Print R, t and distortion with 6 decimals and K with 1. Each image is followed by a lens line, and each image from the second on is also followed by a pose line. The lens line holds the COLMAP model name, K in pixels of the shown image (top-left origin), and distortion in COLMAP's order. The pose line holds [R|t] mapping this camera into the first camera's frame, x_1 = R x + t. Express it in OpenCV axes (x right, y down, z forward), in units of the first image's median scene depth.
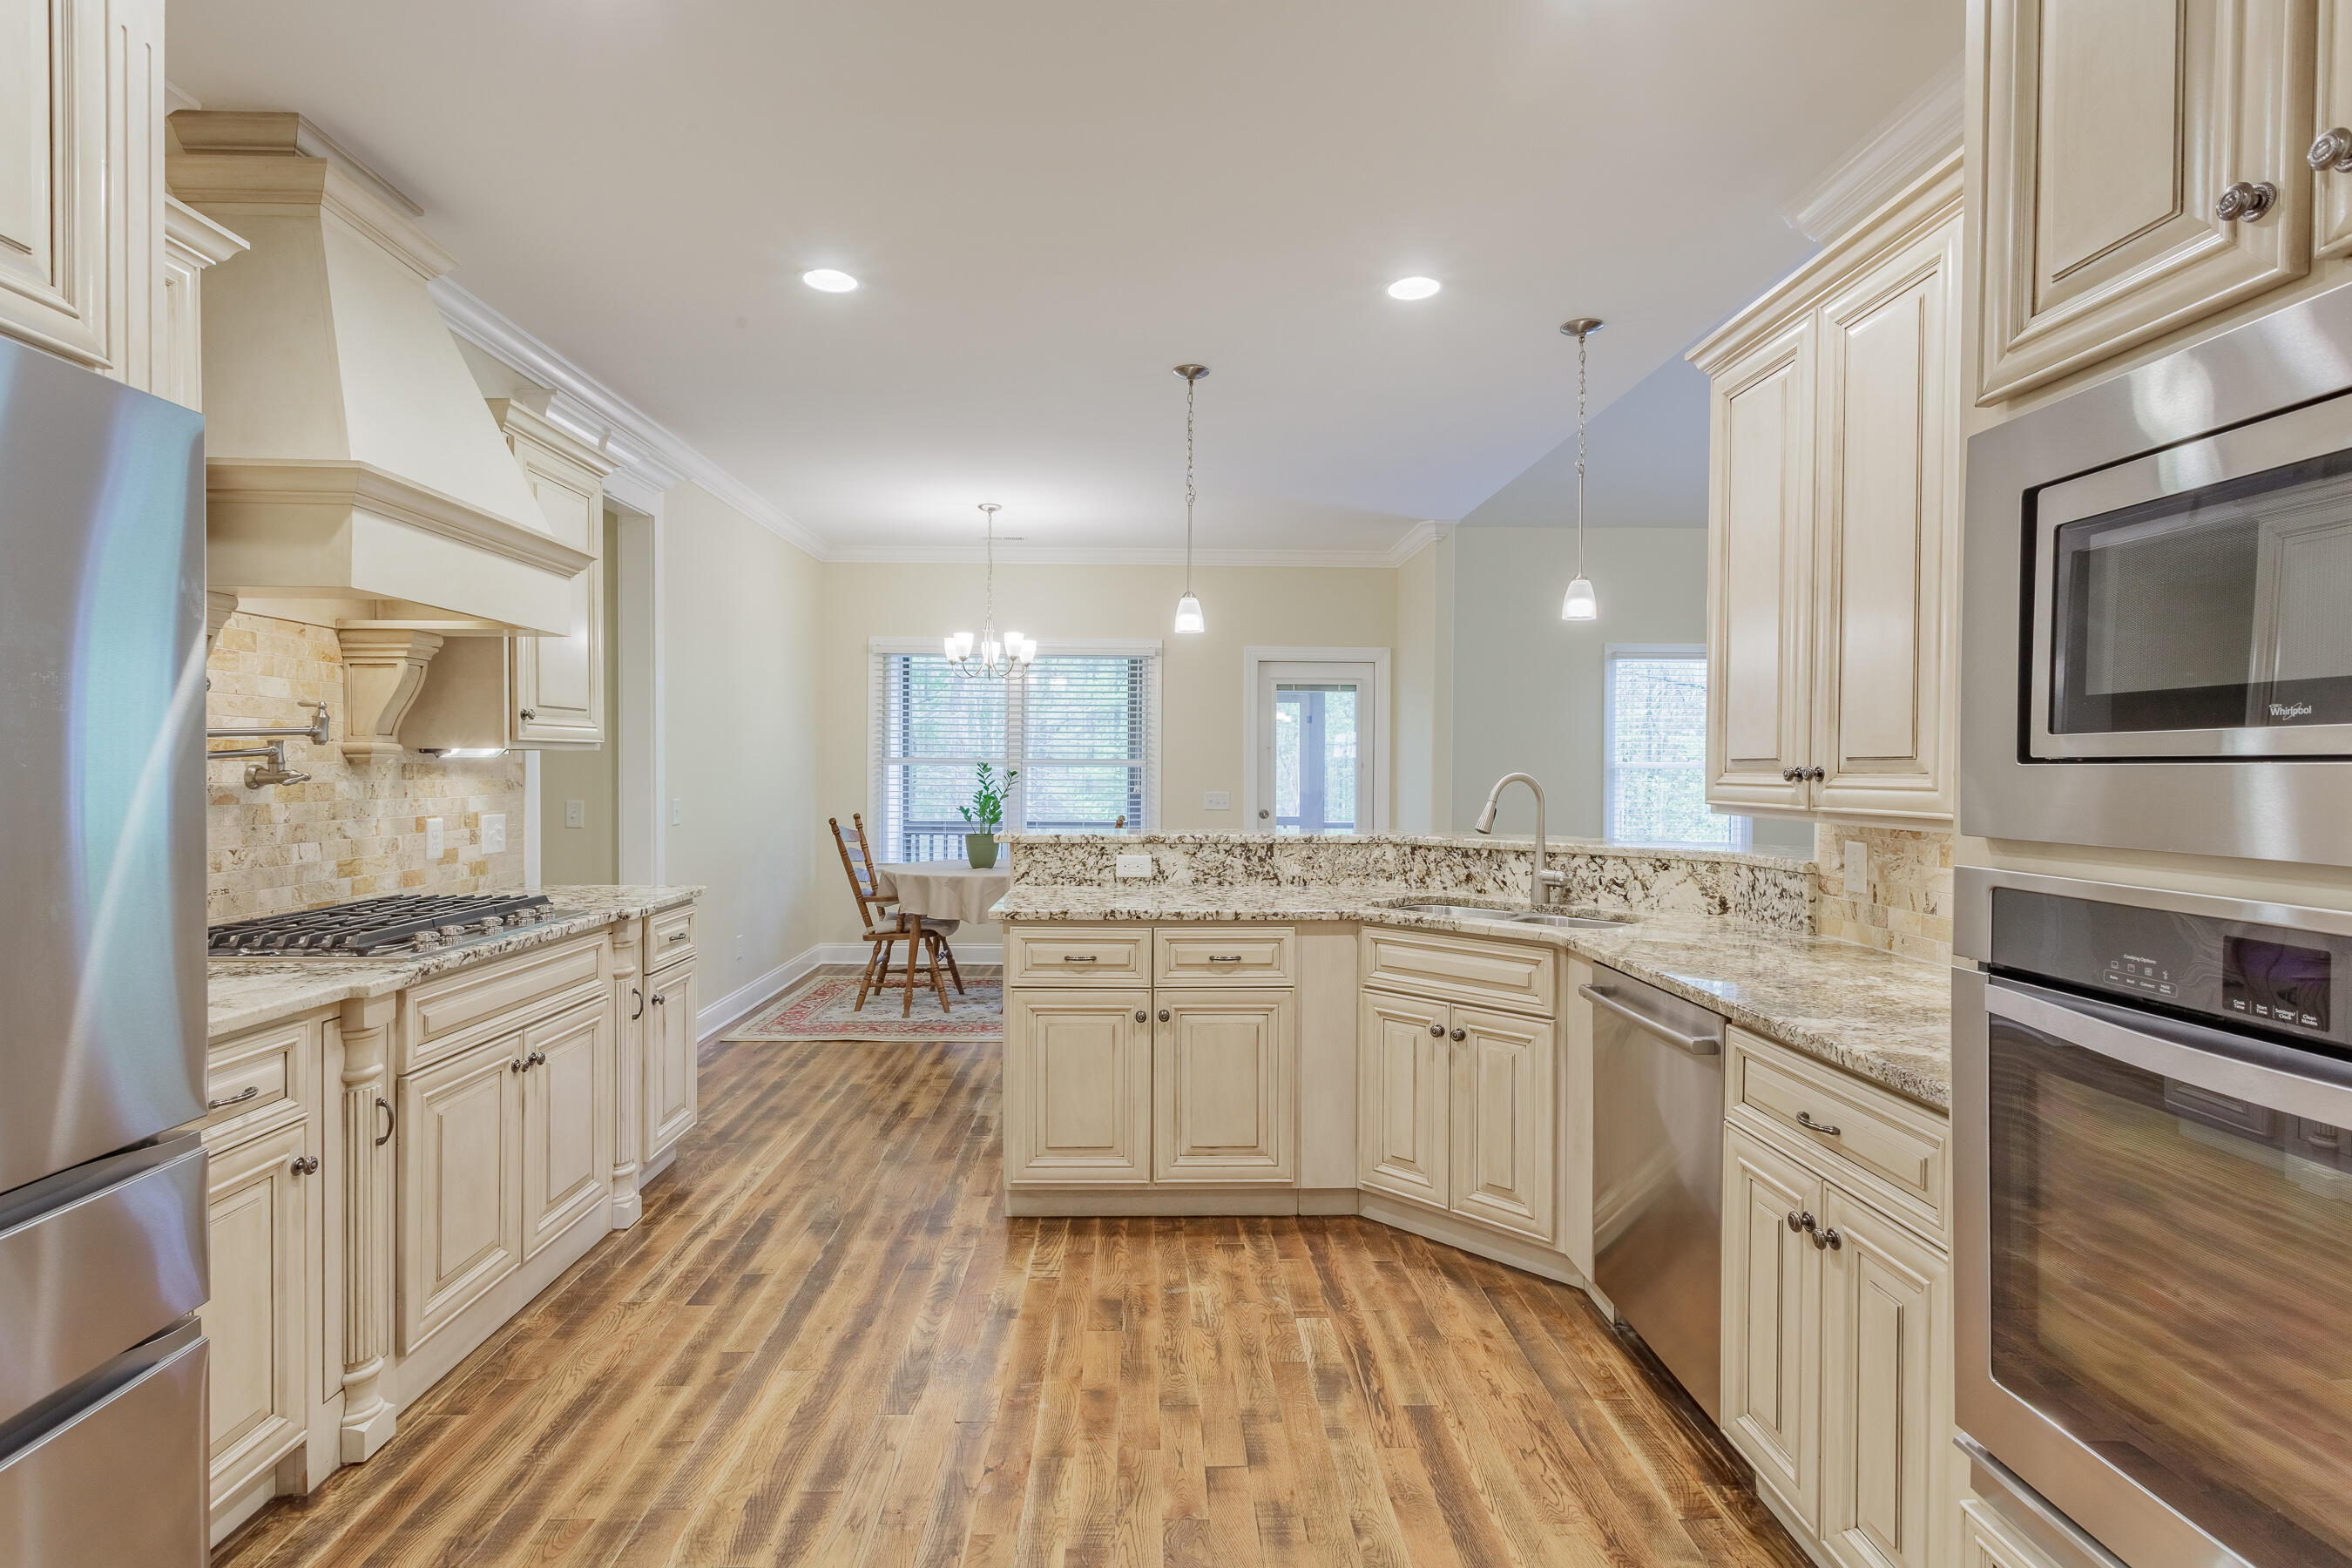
lens RADIAL K [[1116.5, 0, 1161.5], [0, 1116.5, 774.7], [0, 0, 1]] dist [-0.000341, 0.001131]
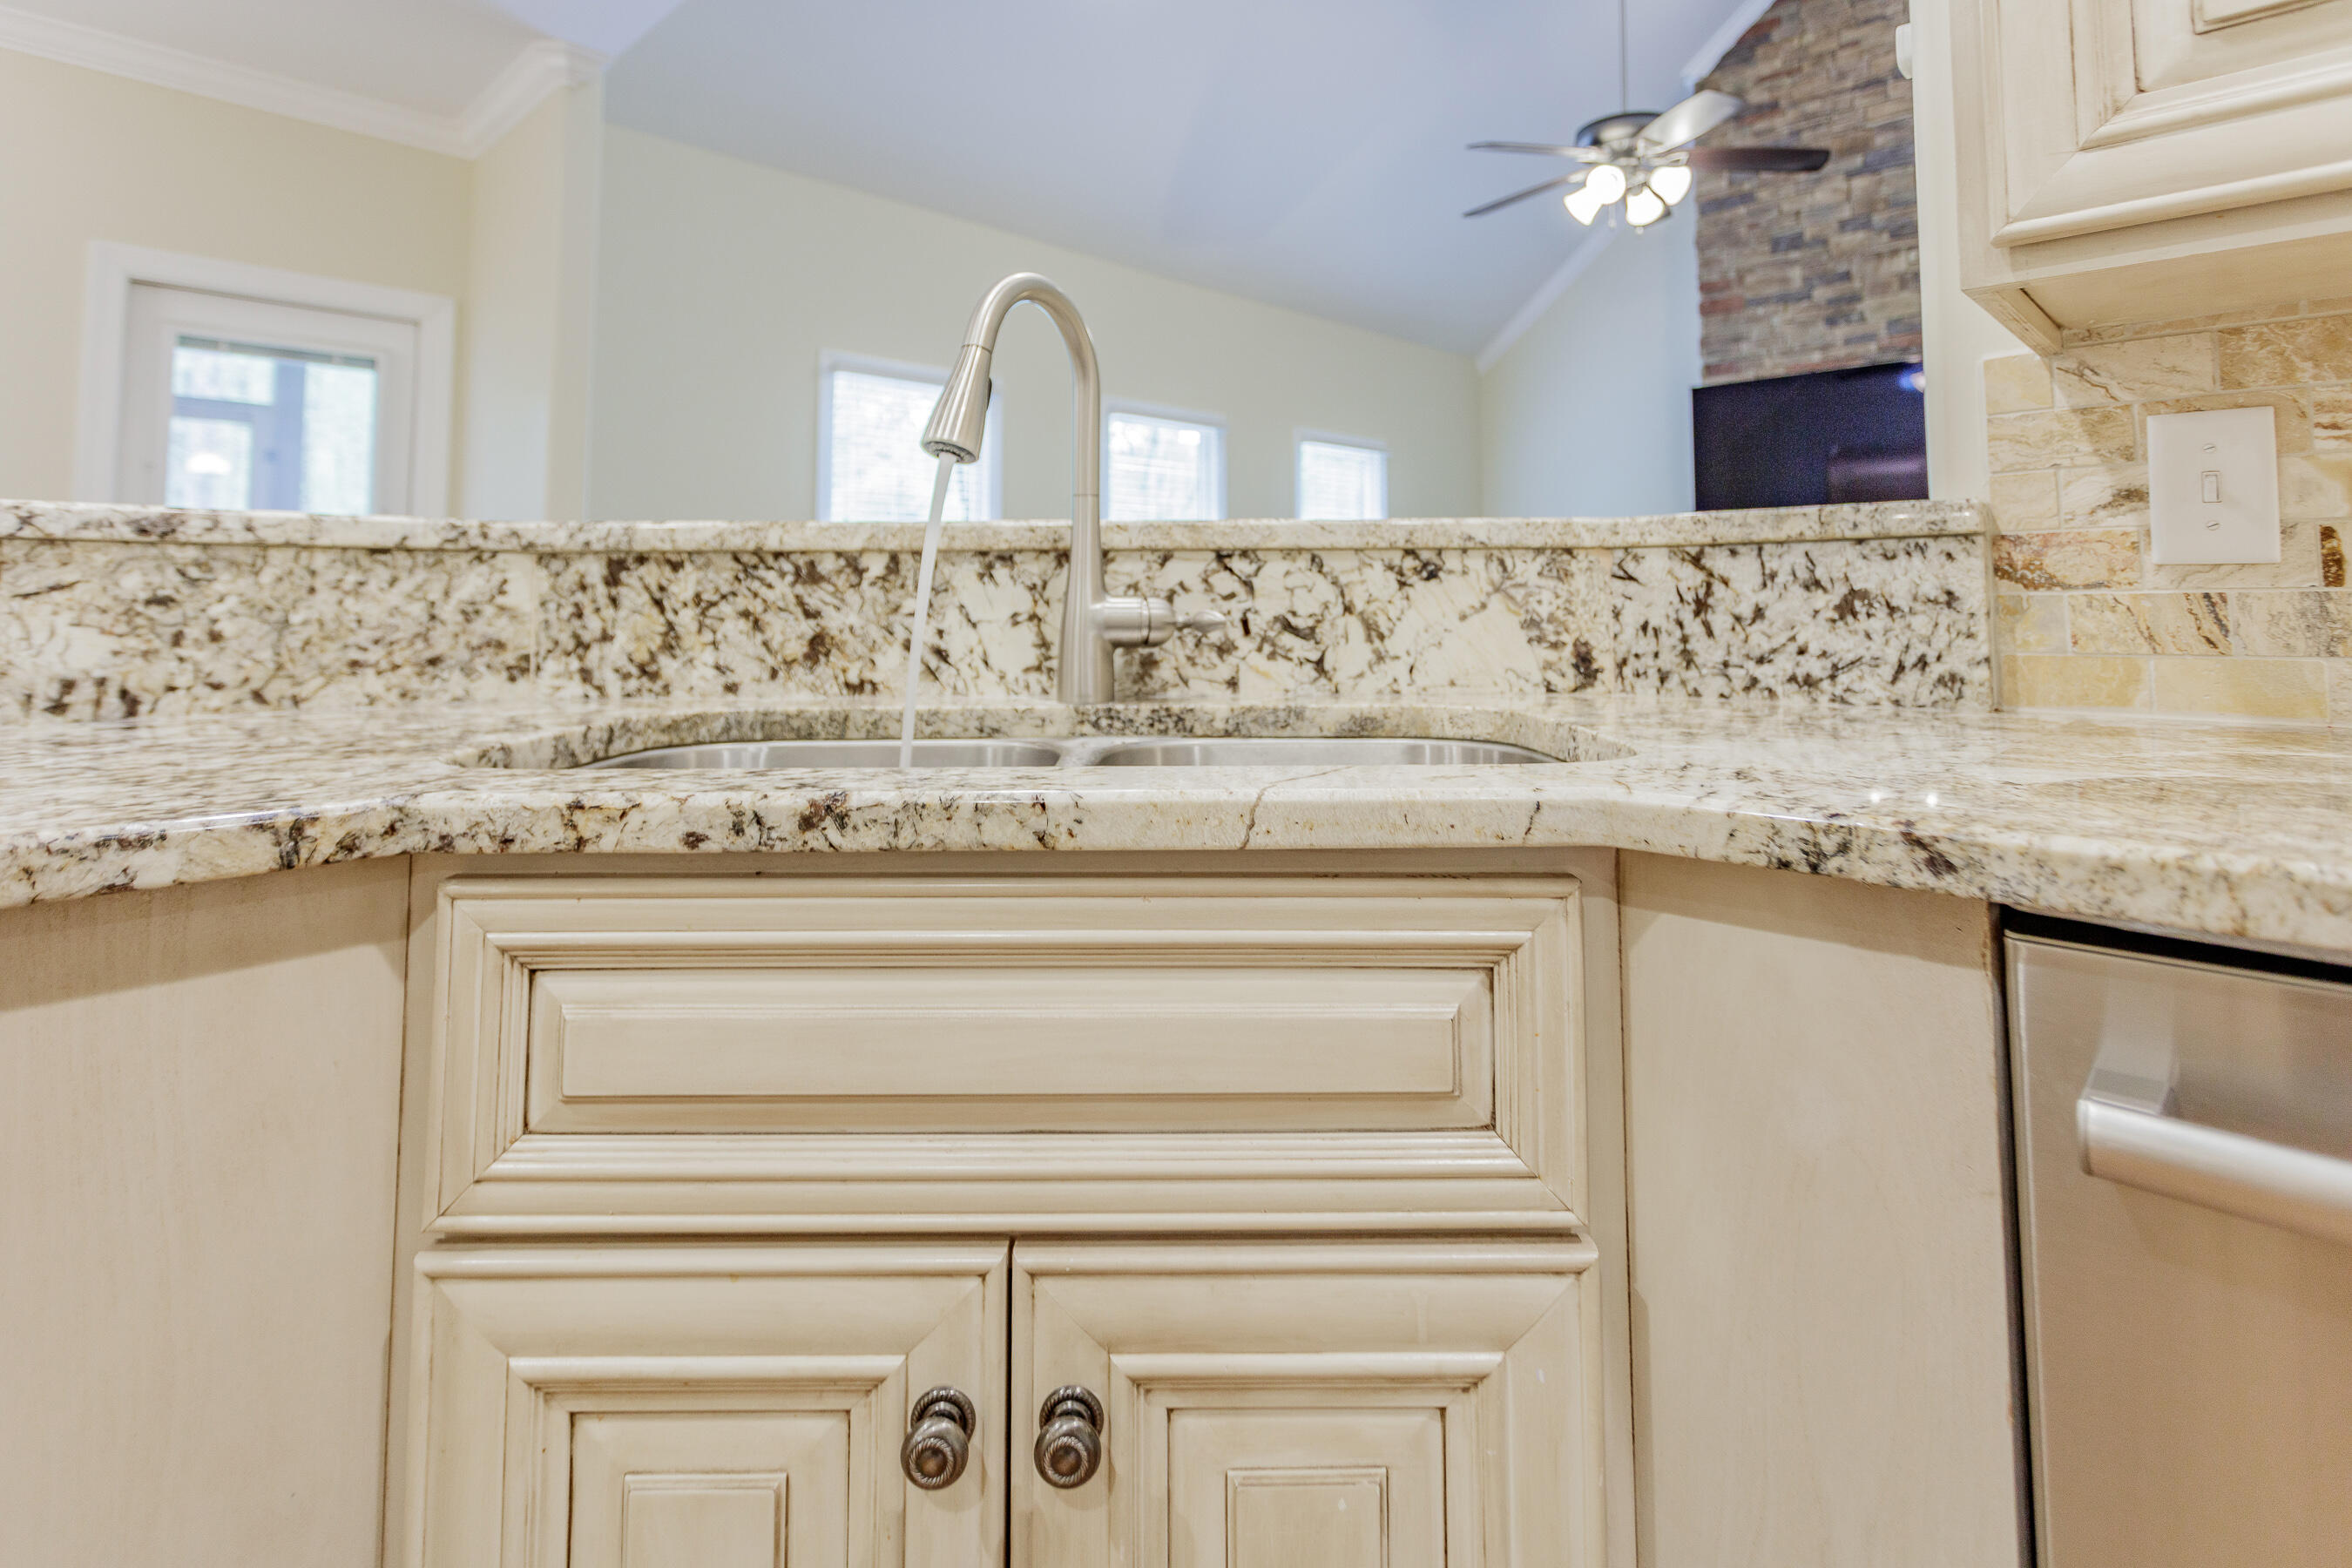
lens RADIAL K [[1162.9, 0, 1179.0], [0, 1162.9, 528.1], [0, 0, 1]] dist [-0.000072, 0.000286]
pose [[0.707230, 0.043754, 0.705628, 0.129725], [0.009619, 0.997395, -0.071487, 0.093461], [-0.706918, 0.057345, 0.704967, 0.782104]]
